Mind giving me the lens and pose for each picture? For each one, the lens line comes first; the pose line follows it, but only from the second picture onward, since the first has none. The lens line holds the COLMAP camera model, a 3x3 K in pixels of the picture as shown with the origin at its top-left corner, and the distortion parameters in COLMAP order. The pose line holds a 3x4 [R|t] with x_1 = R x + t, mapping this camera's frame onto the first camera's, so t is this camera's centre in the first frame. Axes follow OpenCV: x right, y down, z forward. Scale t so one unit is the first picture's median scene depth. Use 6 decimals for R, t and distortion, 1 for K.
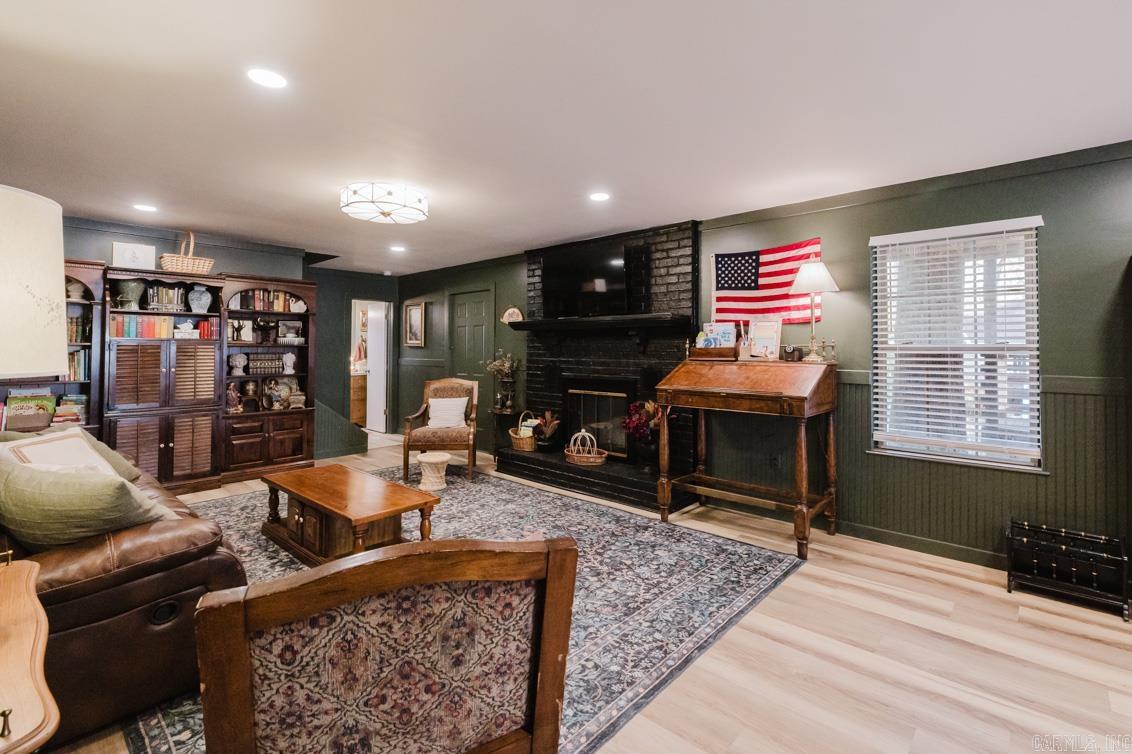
lens RADIAL K [[513.7, 0, 583.6], [0, 513.7, 341.6], [0, 0, 1]] dist [0.001056, 0.000203]
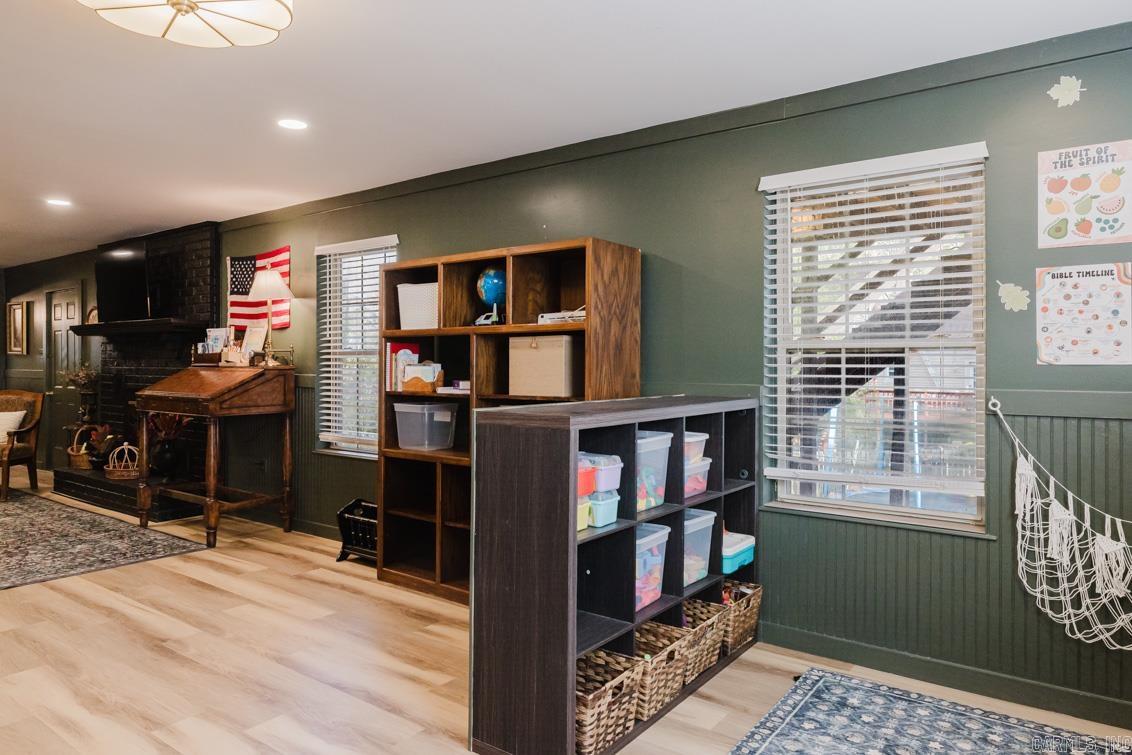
lens RADIAL K [[744.8, 0, 567.0], [0, 744.8, 365.6], [0, 0, 1]] dist [-0.007879, -0.001641]
pose [[0.996322, -0.006152, 0.085469, 0.693057], [0.004111, 0.999703, 0.024030, 0.003087], [-0.085591, -0.023591, 0.996051, -0.413235]]
